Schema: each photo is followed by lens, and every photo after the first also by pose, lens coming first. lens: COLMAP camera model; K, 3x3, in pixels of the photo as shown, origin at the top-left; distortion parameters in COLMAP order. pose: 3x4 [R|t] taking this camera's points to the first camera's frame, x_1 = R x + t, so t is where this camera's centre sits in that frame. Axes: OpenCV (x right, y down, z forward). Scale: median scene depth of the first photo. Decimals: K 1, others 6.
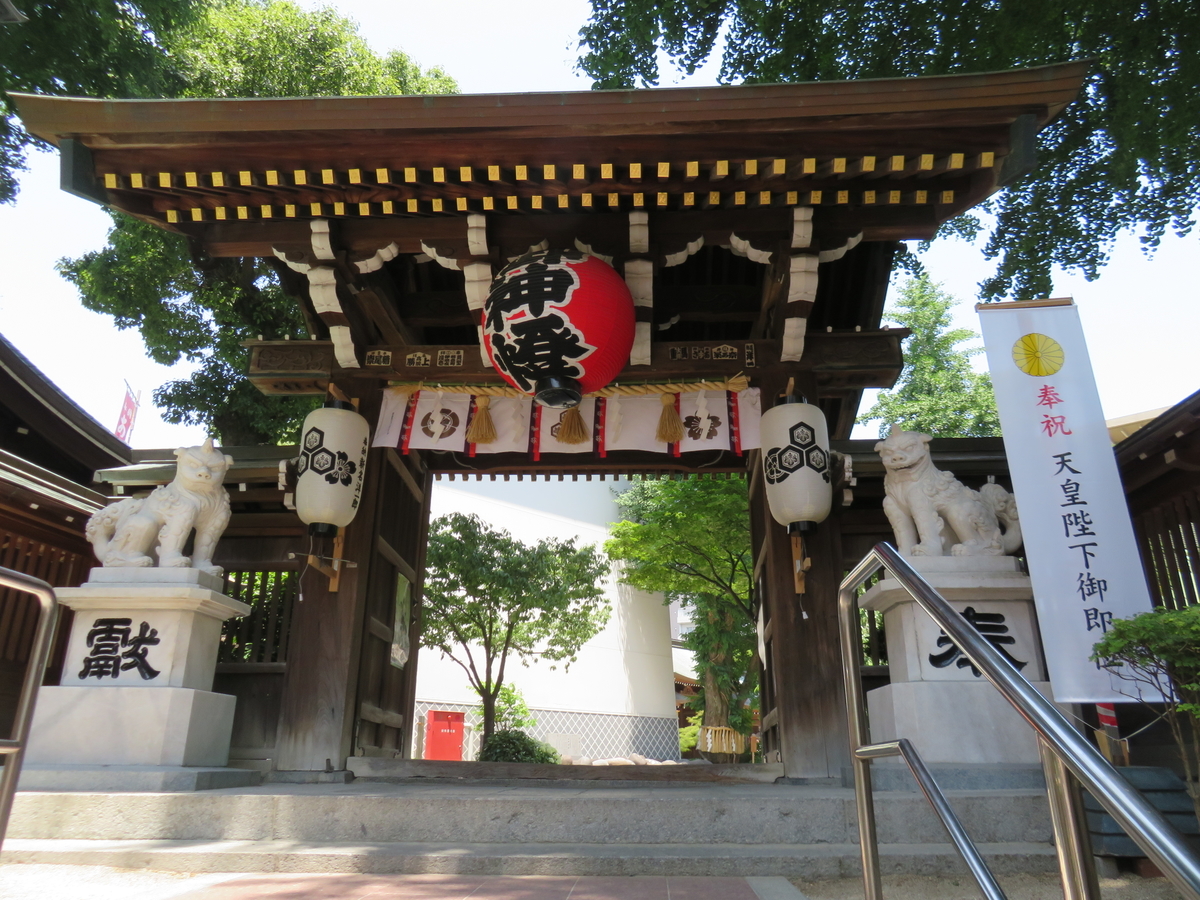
lens RADIAL K [[840.4, 0, 603.2], [0, 840.4, 456.6], [0, 0, 1]] dist [-0.013894, 0.000254]
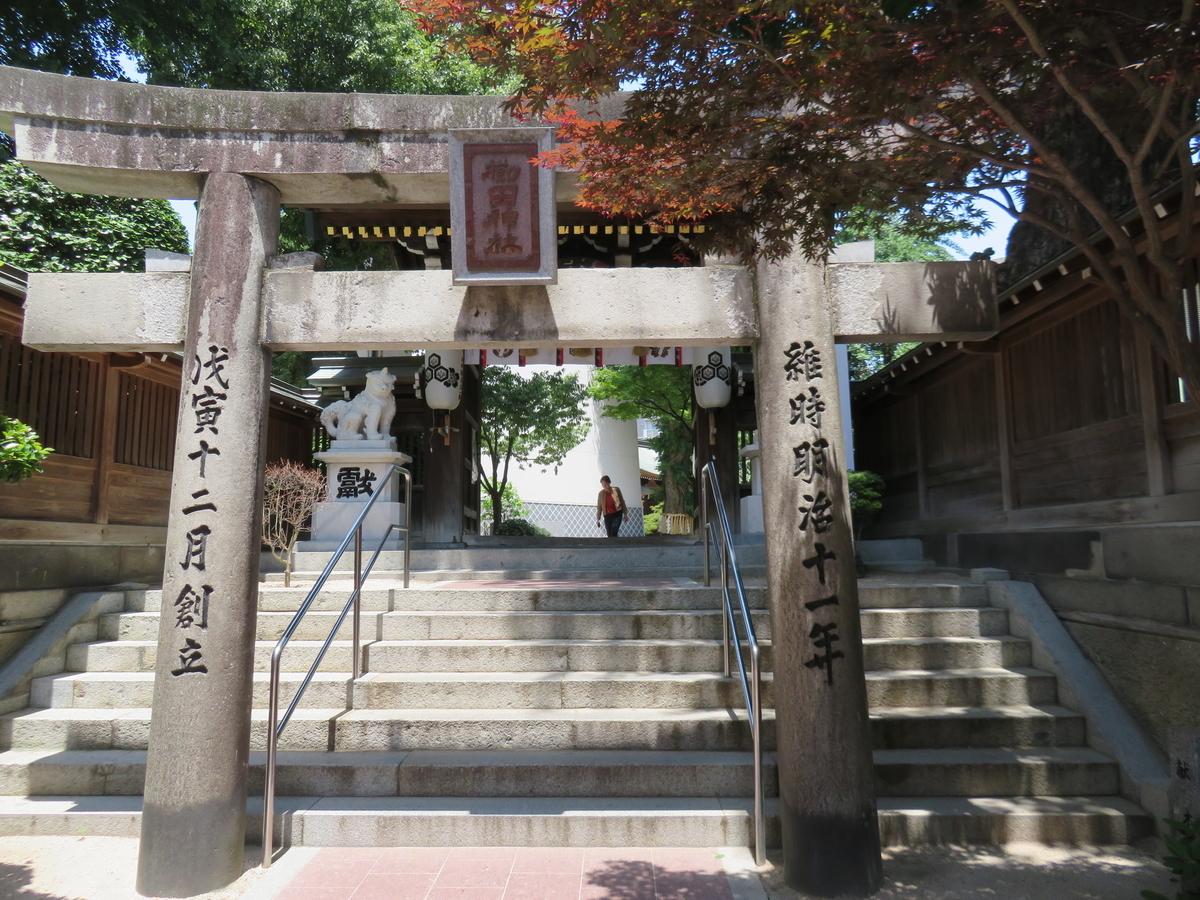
lens RADIAL K [[840.4, 0, 603.2], [0, 840.4, 456.6], [0, 0, 1]] dist [-0.013894, 0.000254]
pose [[0.999204, -0.010151, 0.038590, -0.022162], [0.000548, 0.970502, 0.241093, -0.080608], [-0.039899, -0.240880, 0.969734, -0.241801]]
